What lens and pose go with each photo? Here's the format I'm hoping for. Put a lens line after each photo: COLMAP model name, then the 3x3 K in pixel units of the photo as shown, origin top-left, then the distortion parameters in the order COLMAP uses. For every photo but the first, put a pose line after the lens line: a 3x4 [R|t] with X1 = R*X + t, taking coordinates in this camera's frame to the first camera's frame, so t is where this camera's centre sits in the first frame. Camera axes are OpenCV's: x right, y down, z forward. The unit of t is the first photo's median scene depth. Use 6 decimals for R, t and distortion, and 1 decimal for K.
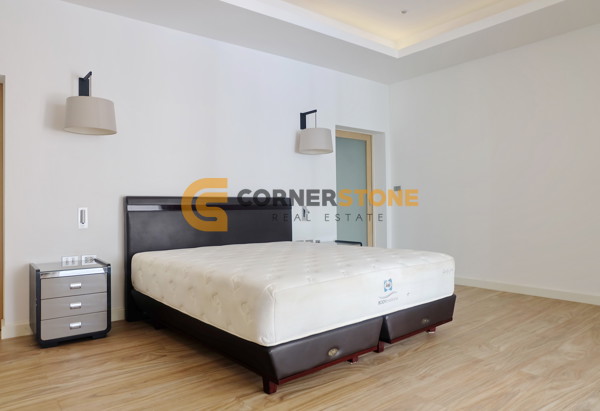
lens RADIAL K [[439.2, 0, 301.4], [0, 439.2, 201.2], [0, 0, 1]] dist [-0.060065, 0.032774]
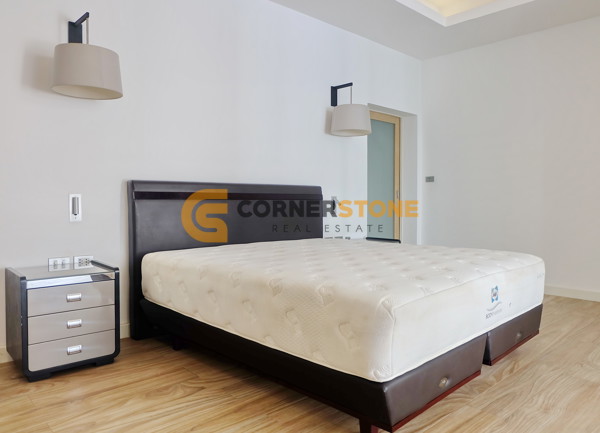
lens RADIAL K [[450.7, 0, 300.6], [0, 450.7, 214.5], [0, 0, 1]] dist [-0.028213, 0.003066]
pose [[0.995181, 0.009997, 0.097544, -0.204171], [-0.013916, 0.999120, 0.039575, 0.015619], [-0.097062, -0.040742, 0.994444, 0.192432]]
